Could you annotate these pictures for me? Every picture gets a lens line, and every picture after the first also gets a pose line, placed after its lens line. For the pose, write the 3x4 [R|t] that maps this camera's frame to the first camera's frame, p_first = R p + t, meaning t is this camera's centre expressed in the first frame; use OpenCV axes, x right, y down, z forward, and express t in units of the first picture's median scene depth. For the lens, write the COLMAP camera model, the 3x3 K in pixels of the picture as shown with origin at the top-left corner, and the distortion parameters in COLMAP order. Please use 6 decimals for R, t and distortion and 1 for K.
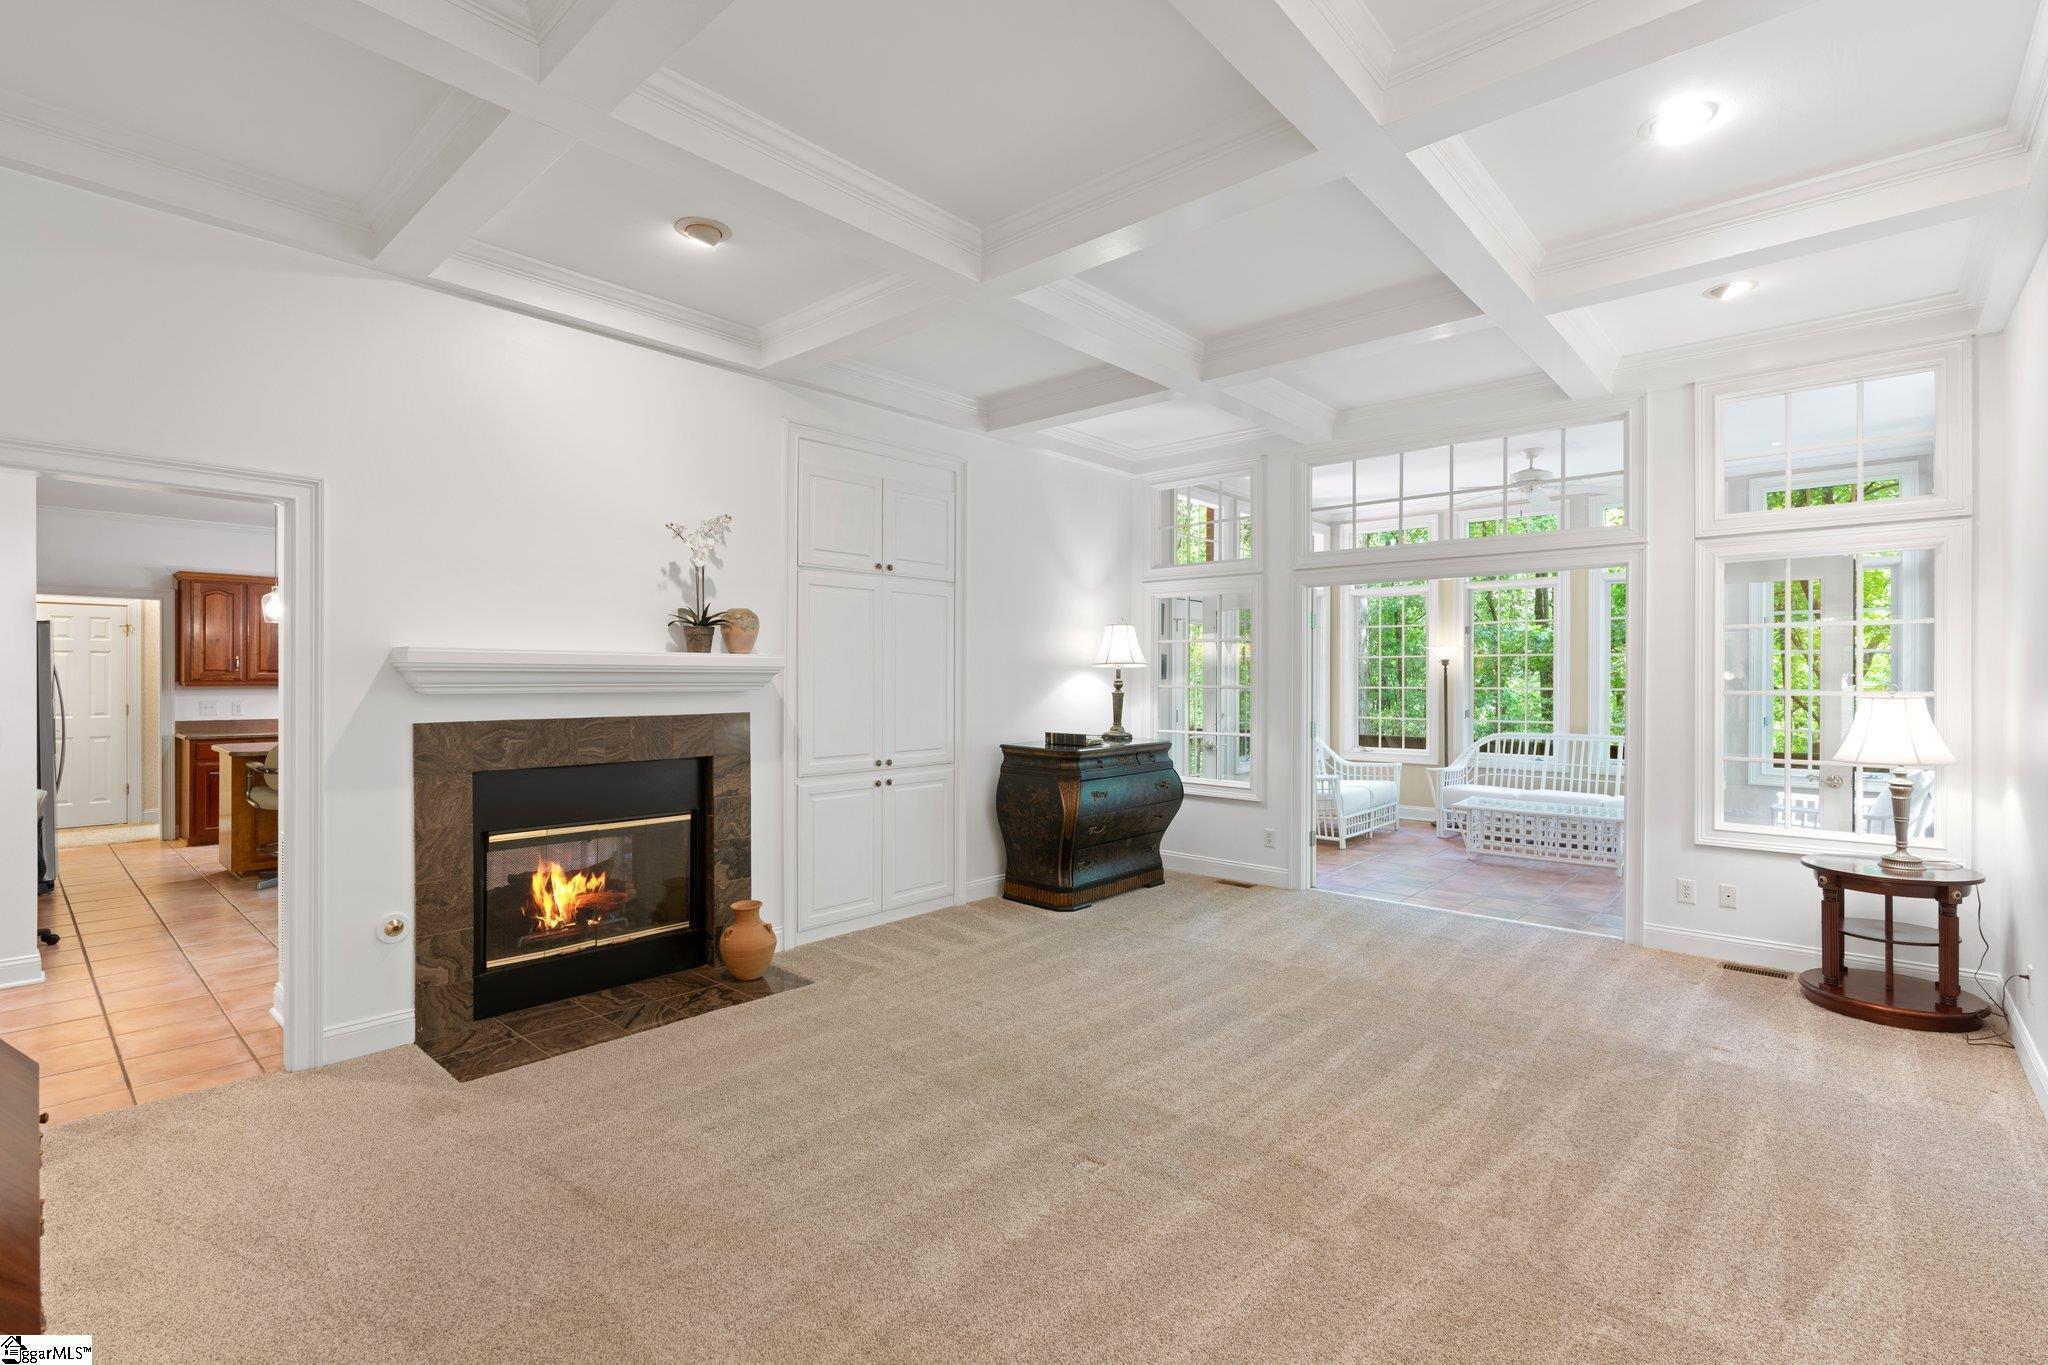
lens RADIAL K [[945.2, 0, 1024.0], [0, 945.2, 682.5], [0, 0, 1]] dist [-0.012598, -0.000236]
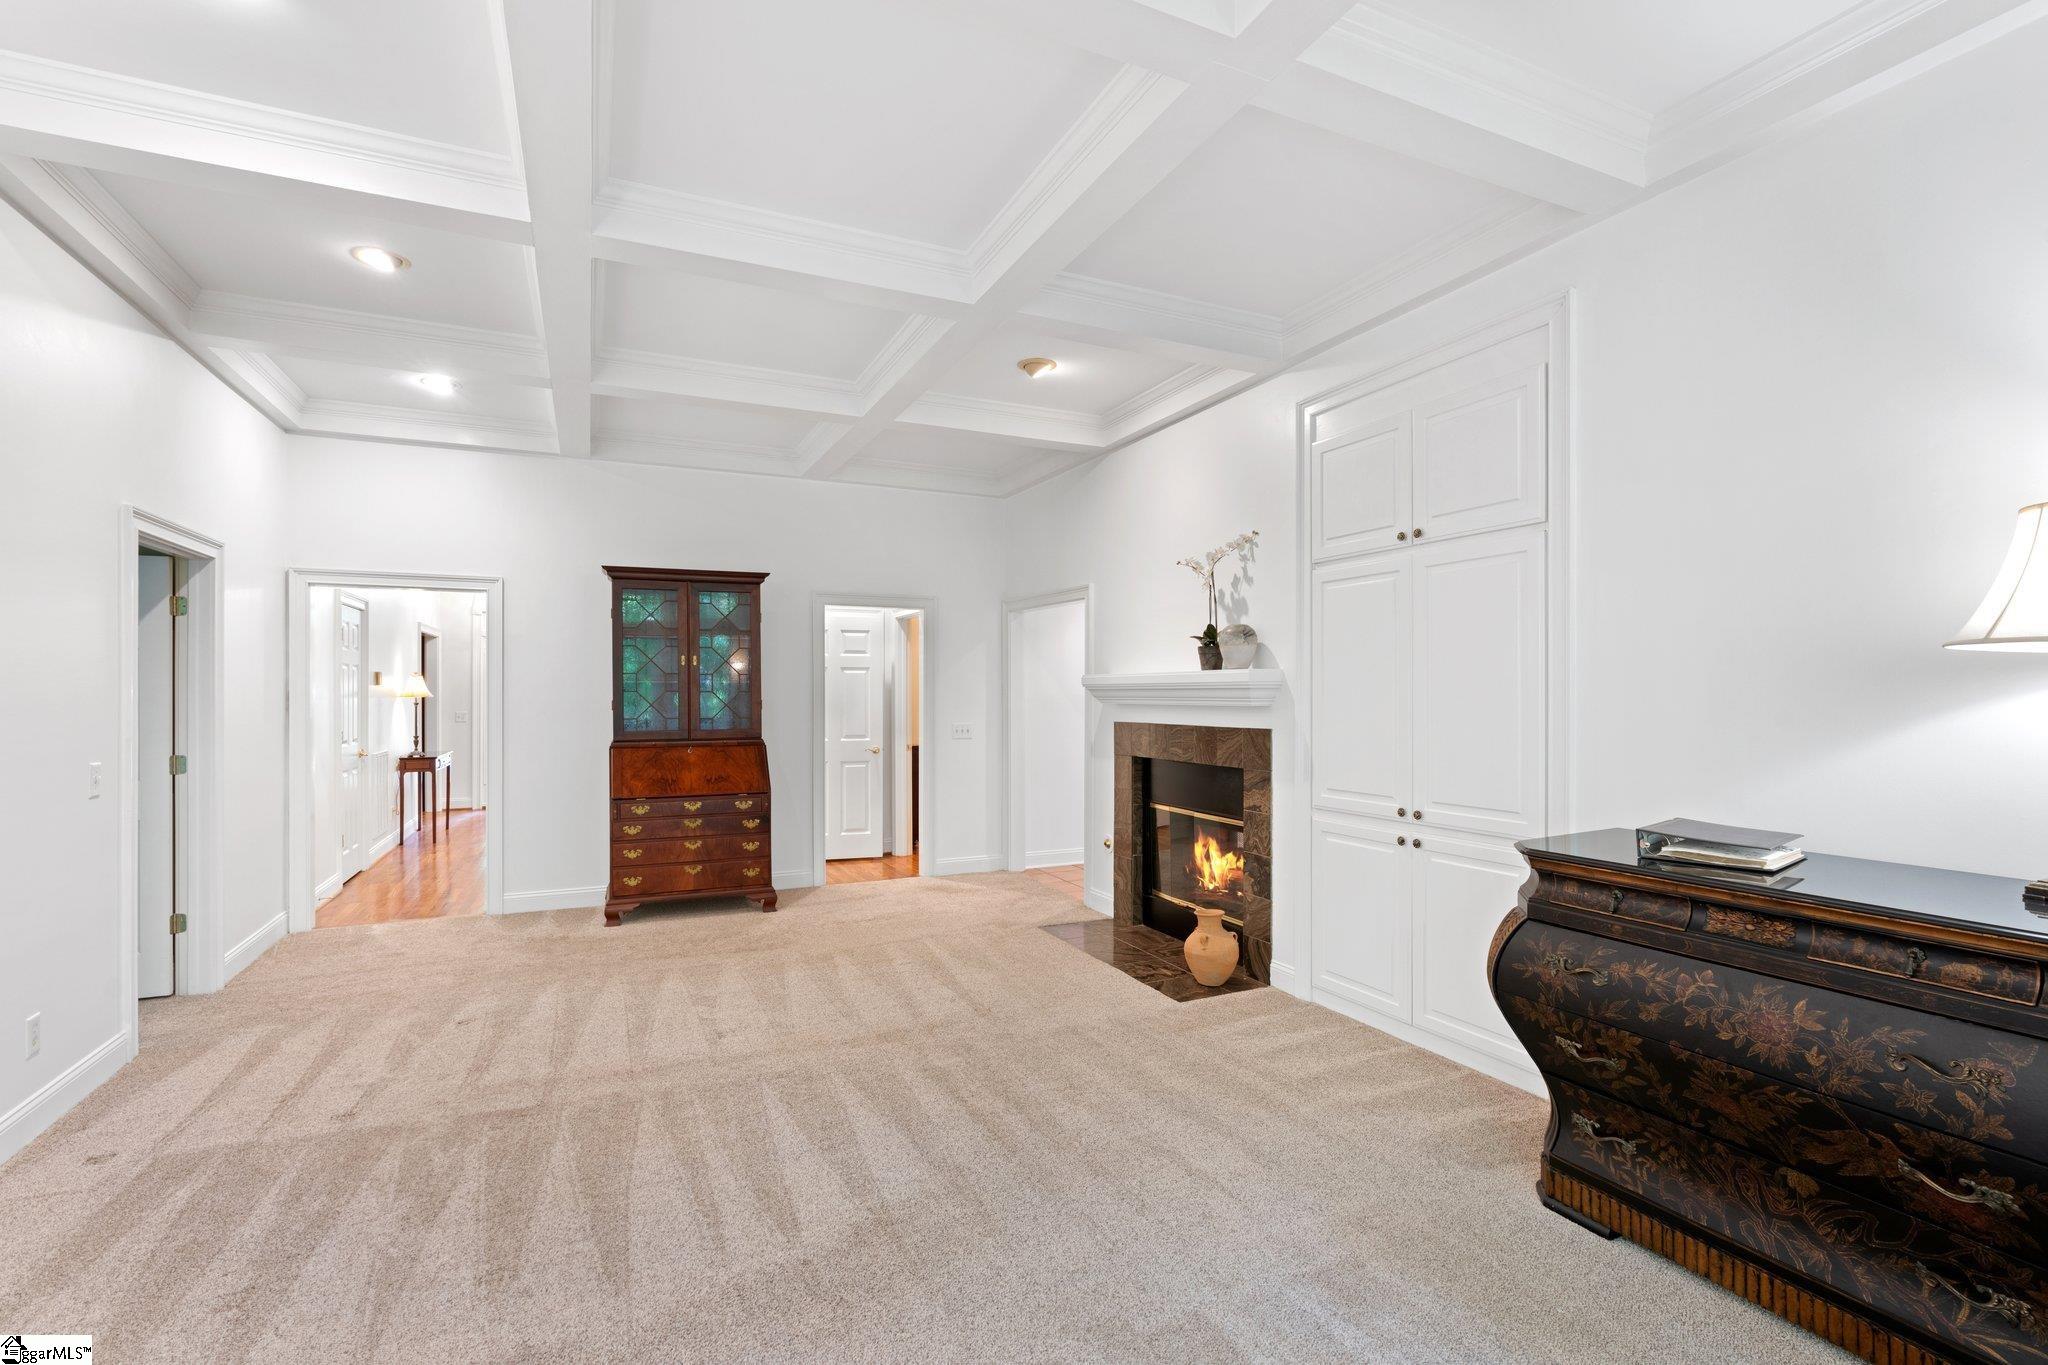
lens RADIAL K [[922.5, 0, 1023.9], [0, 922.5, 697.3], [0, 0, 1]] dist [-0.000468, -0.000077]
pose [[-0.392253, 0.002415, -0.919854, 0.646982], [-0.005117, 0.999975, 0.004807, -0.003737], [0.919843, 0.006592, -0.392231, 1.091628]]
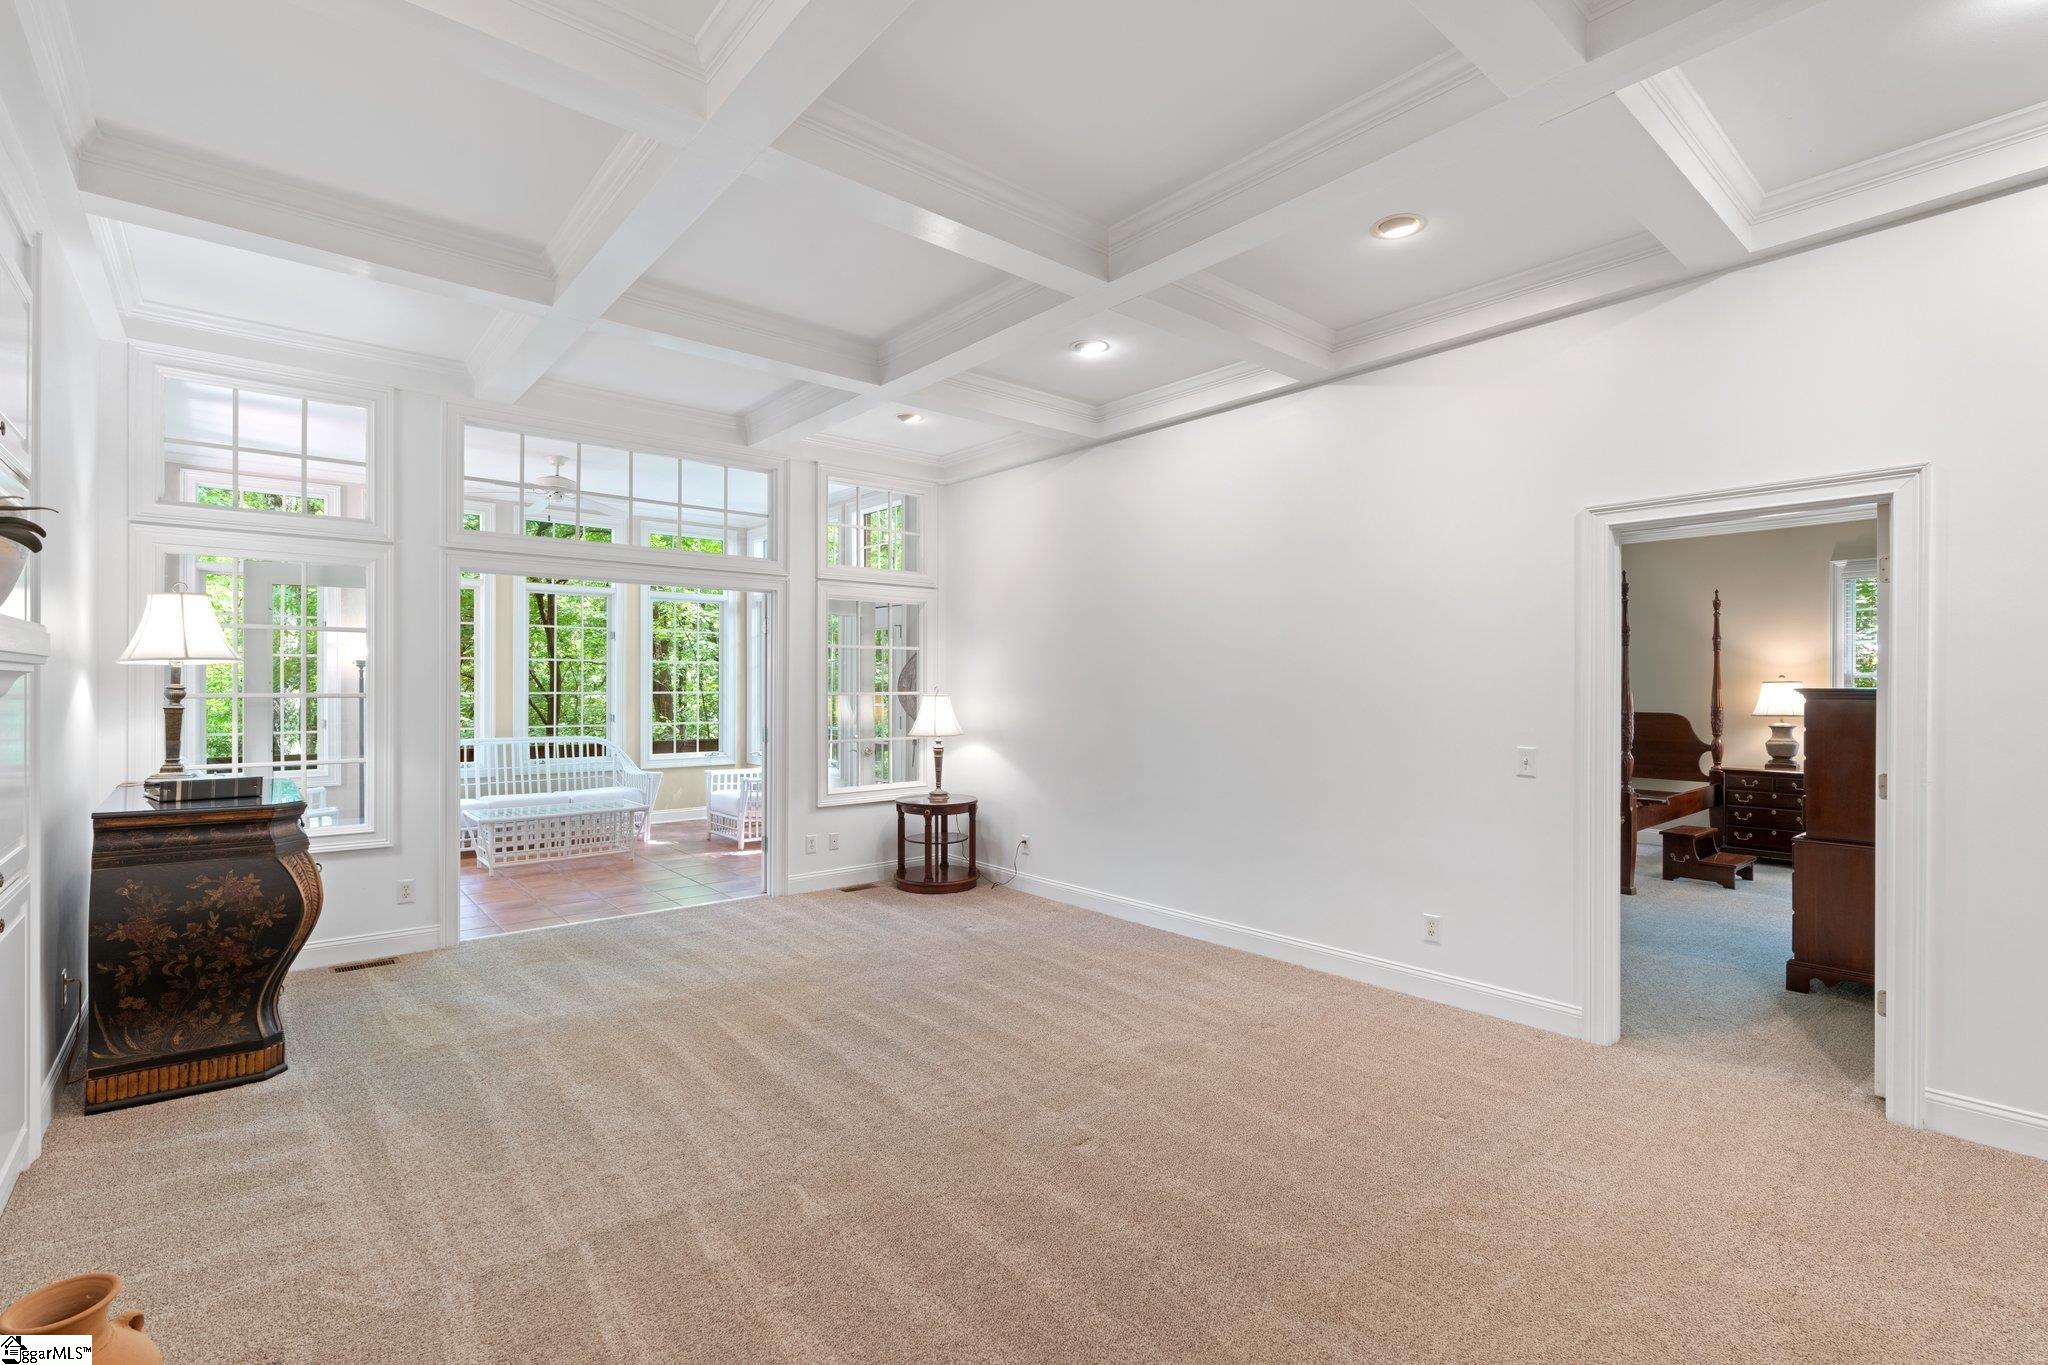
lens RADIAL K [[932.5, 0, 1021.4], [0, 932.5, 673.2], [0, 0, 1]] dist [0.000429, 0.000167]
pose [[0.133557, 0.009297, 0.990998, -0.548457], [0.003668, 0.999945, -0.009875, -0.003795], [-0.991034, 0.004954, 0.133515, 0.522169]]
